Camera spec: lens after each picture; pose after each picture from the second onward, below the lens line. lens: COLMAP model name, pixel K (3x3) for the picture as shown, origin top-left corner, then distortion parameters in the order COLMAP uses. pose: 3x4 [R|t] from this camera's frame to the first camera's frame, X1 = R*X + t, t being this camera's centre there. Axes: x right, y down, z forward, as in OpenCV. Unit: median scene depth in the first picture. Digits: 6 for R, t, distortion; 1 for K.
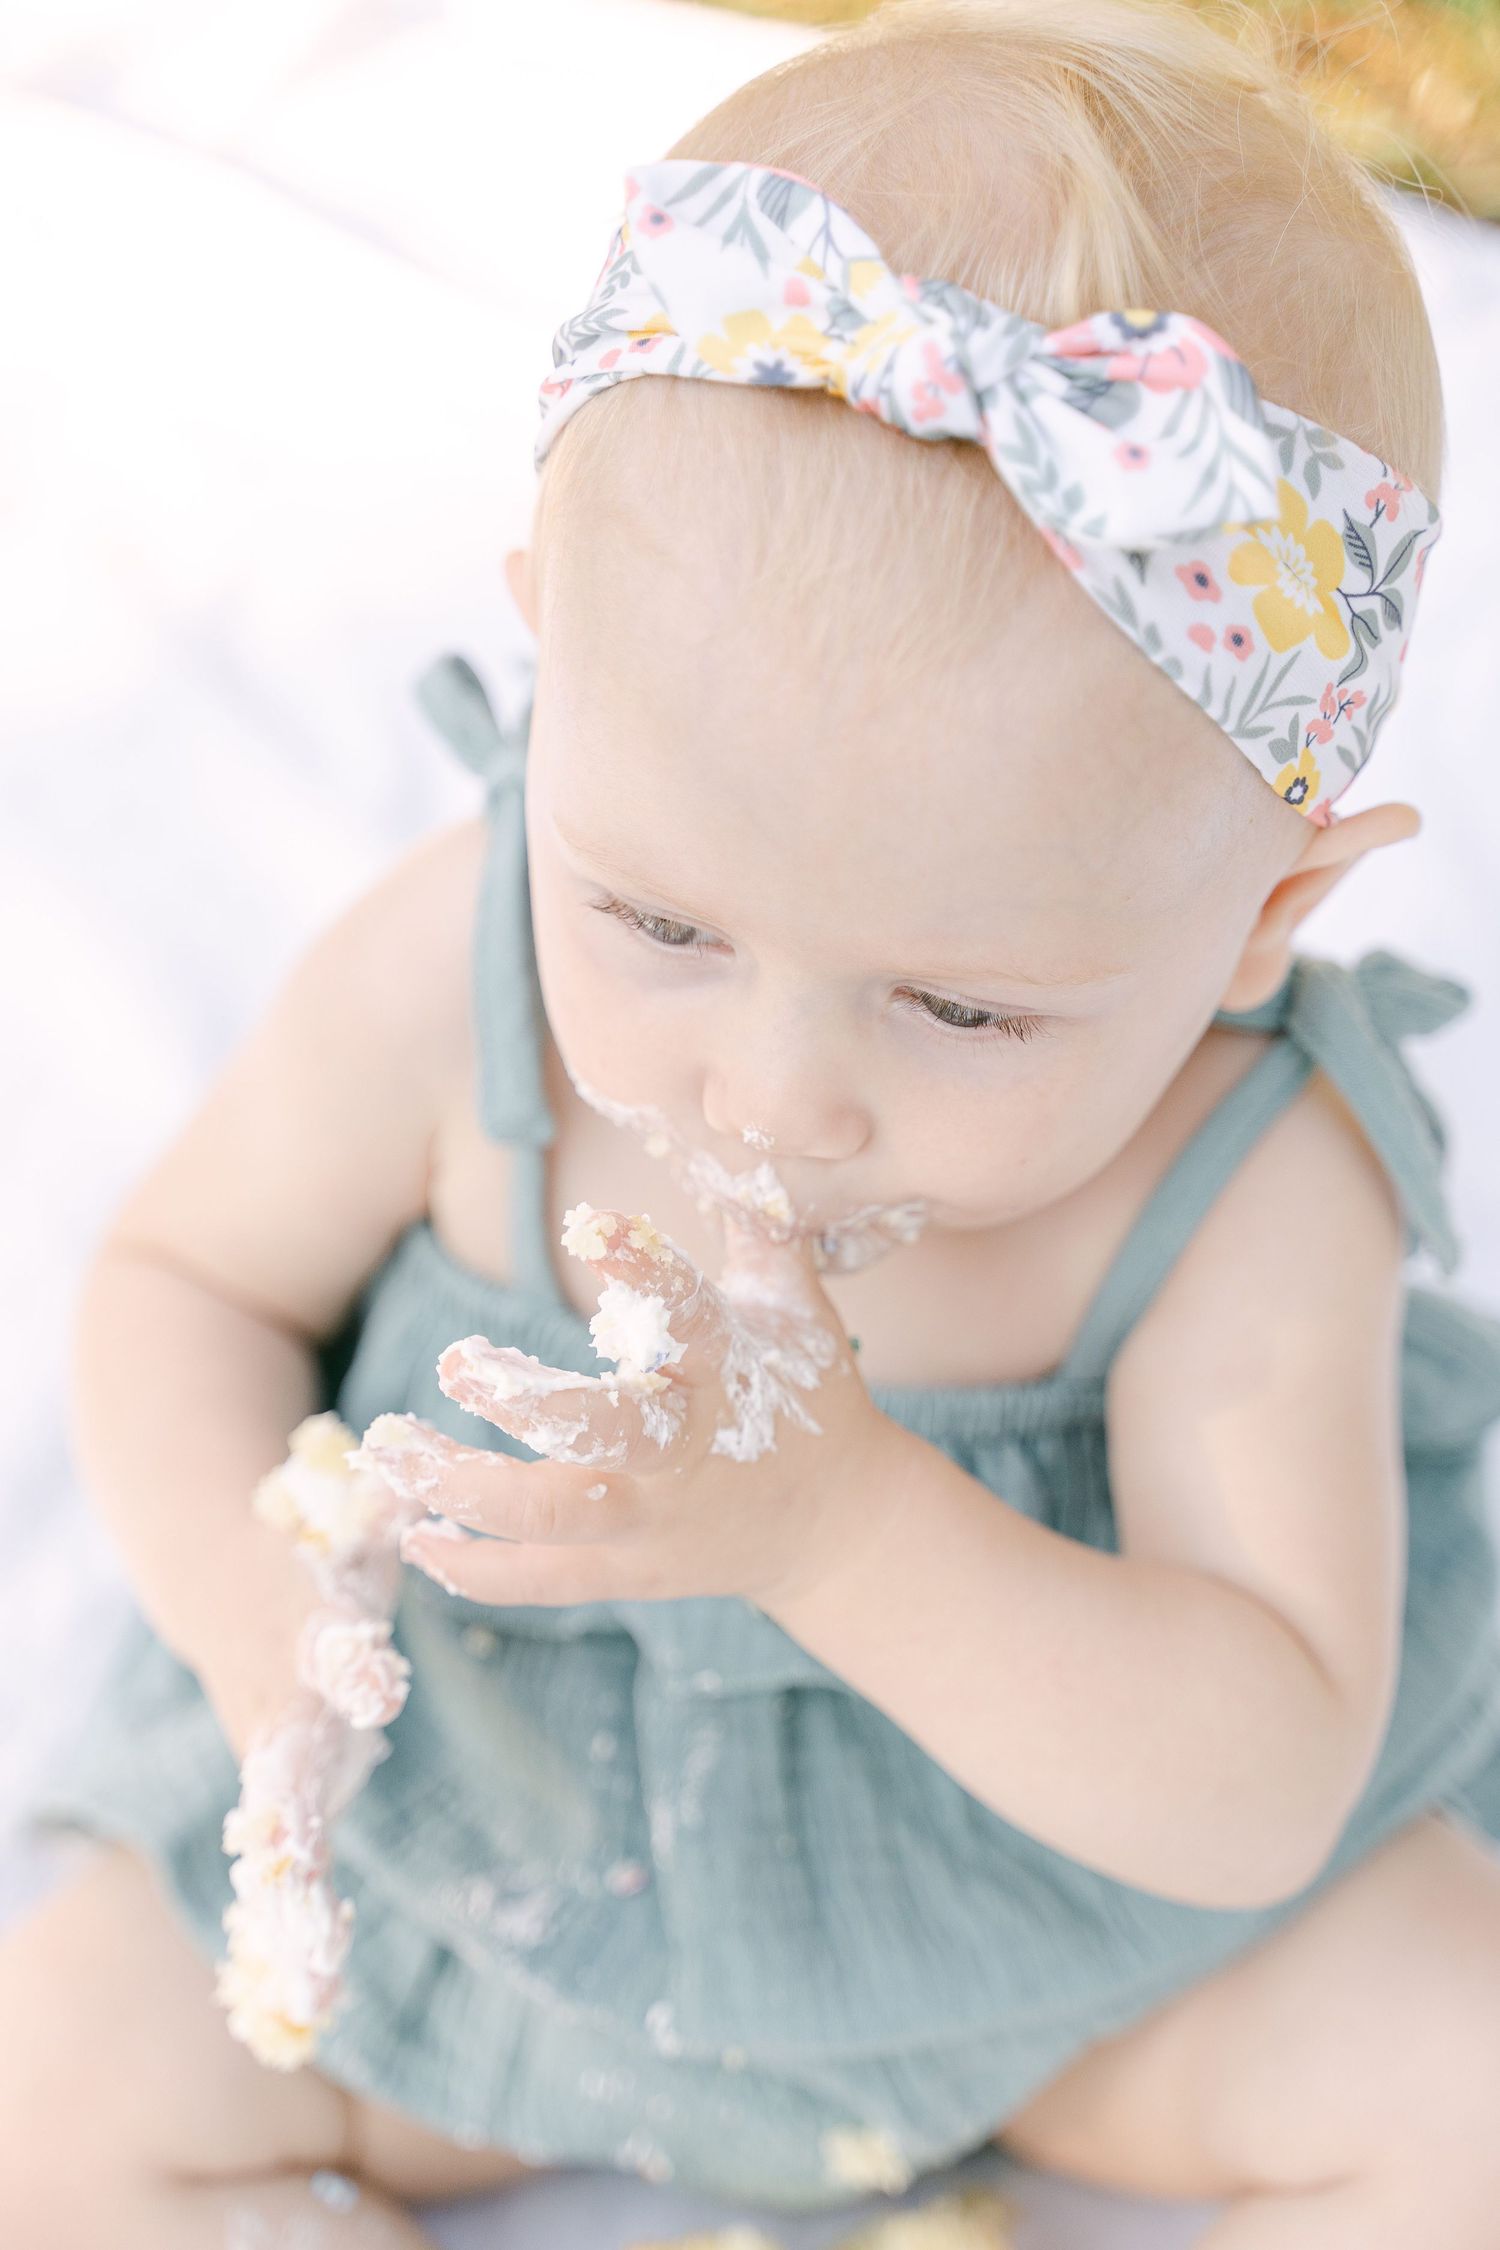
lens RADIAL K [[4275.5, 0, 750.0], [0, 4275.5, 1125.0], [0, 0, 1]] dist [-0.018070, -0.185337]
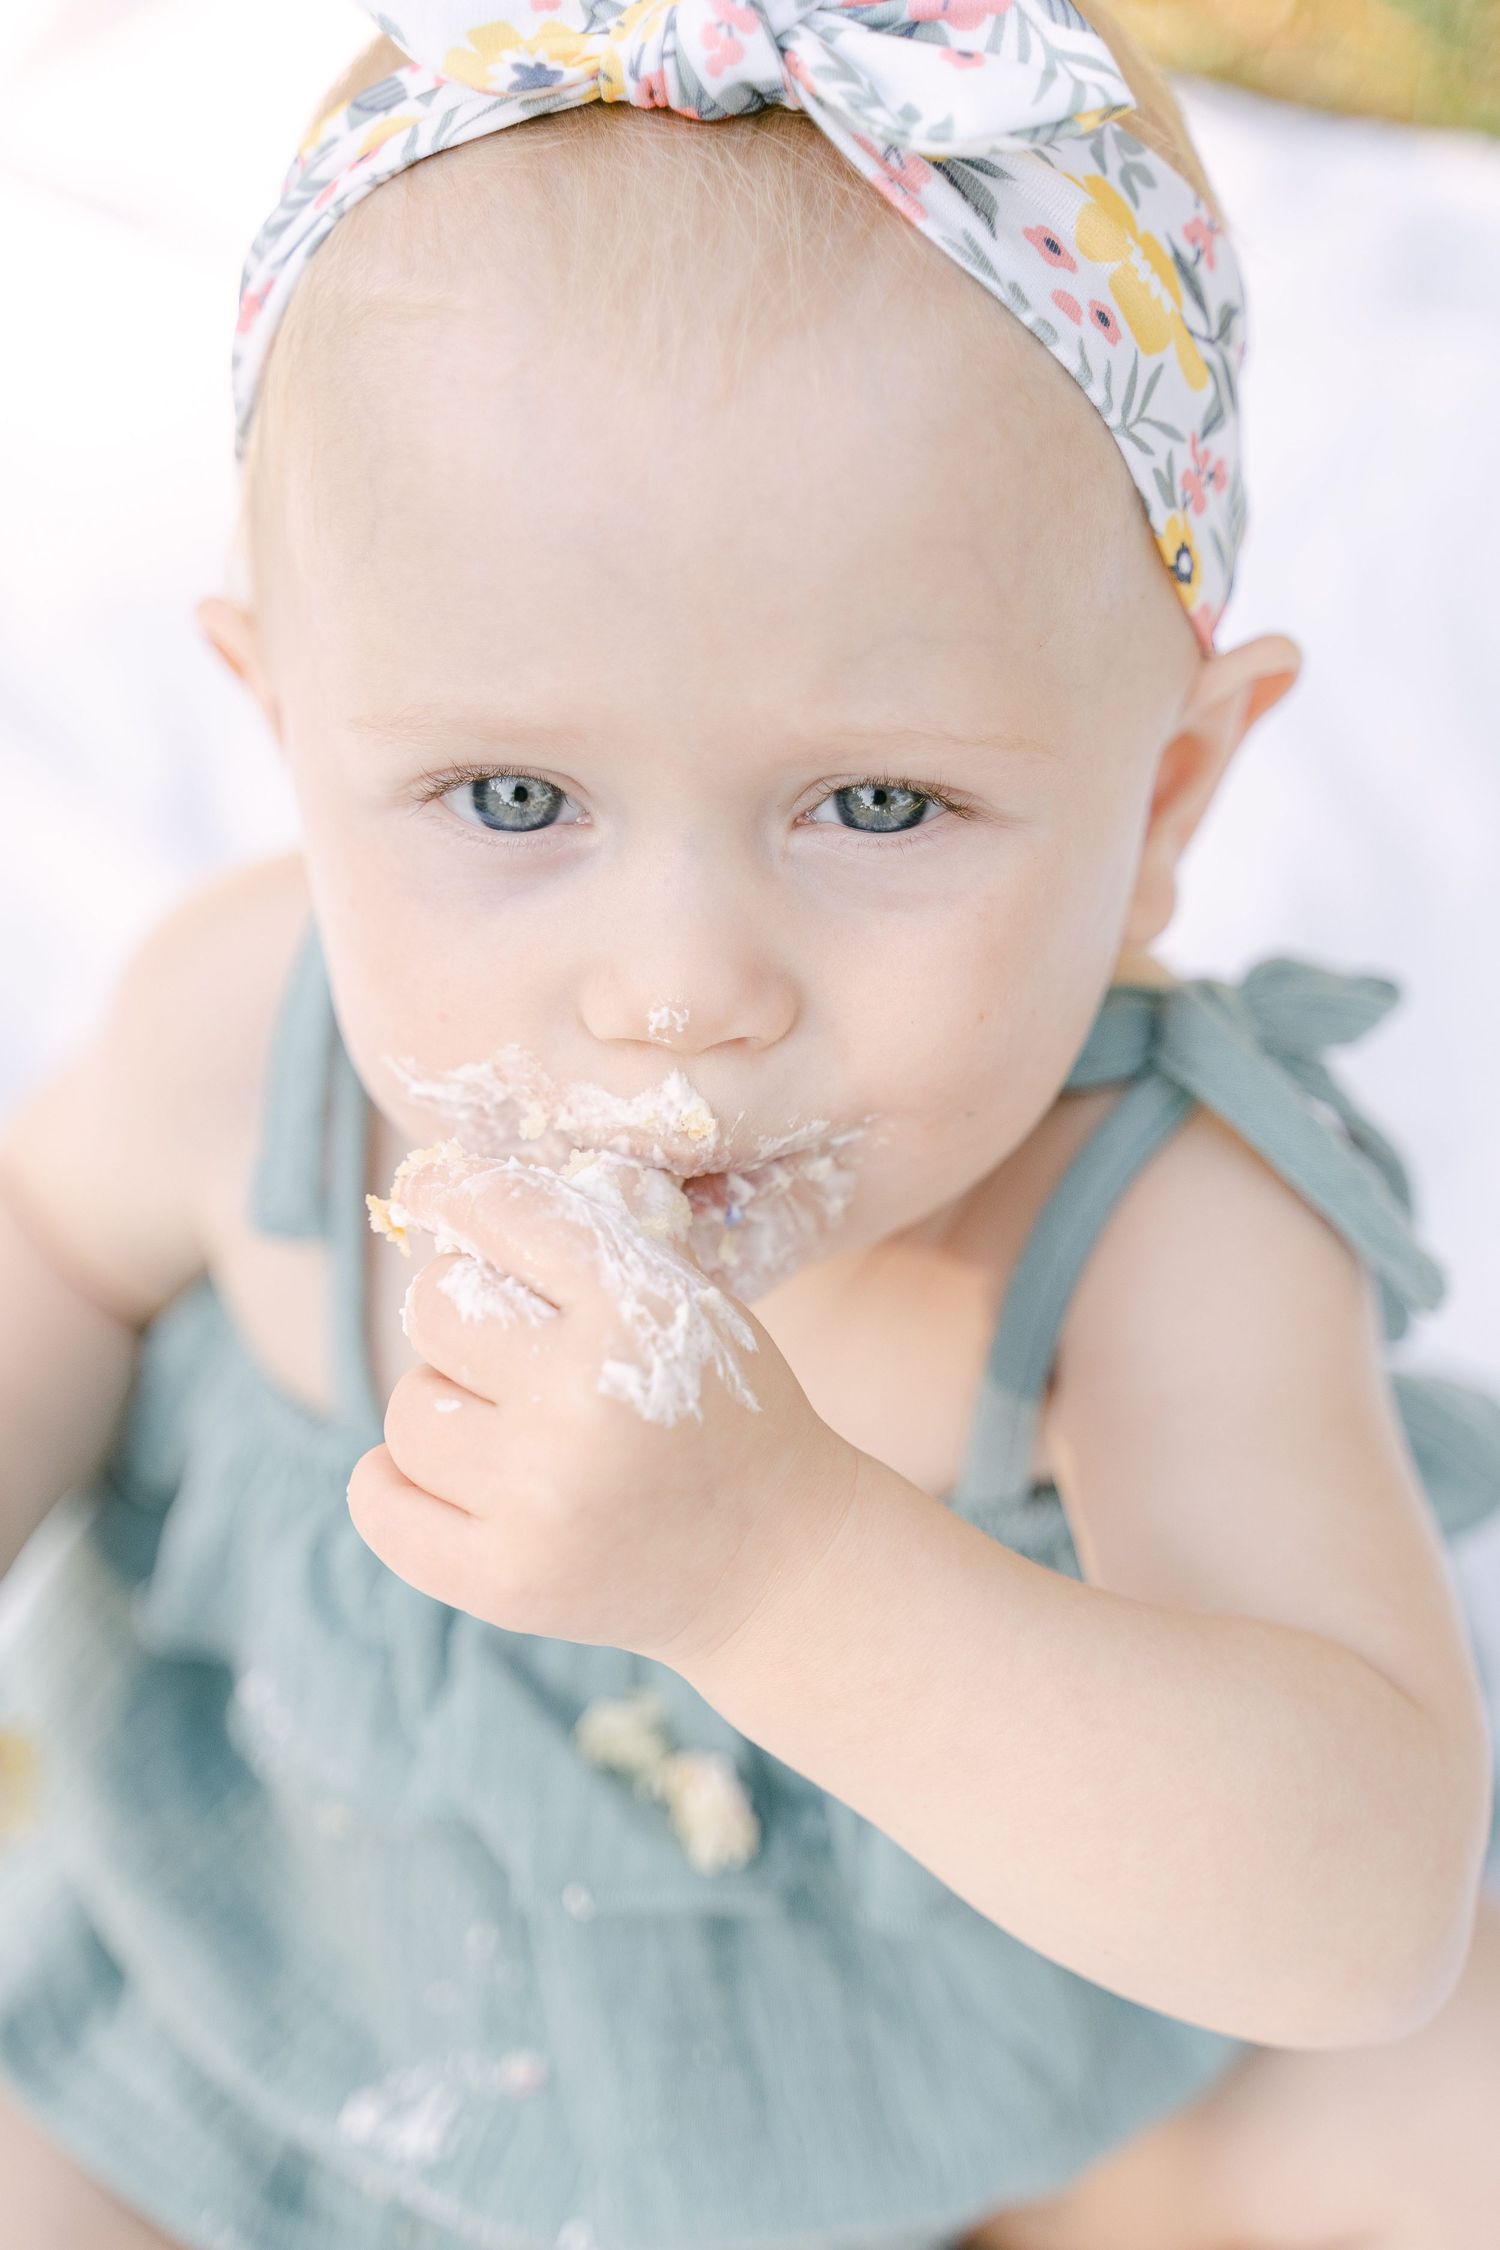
lens RADIAL K [[4275.5, 0, 750.0], [0, 4275.5, 1125.0], [0, 0, 1]] dist [-0.018070, -0.185337]
pose [[0.971484, -0.160039, 0.174944, -0.137003], [0.210491, 0.921764, -0.325645, 0.311163], [-0.109141, 0.353183, 0.929166, 0.253571]]
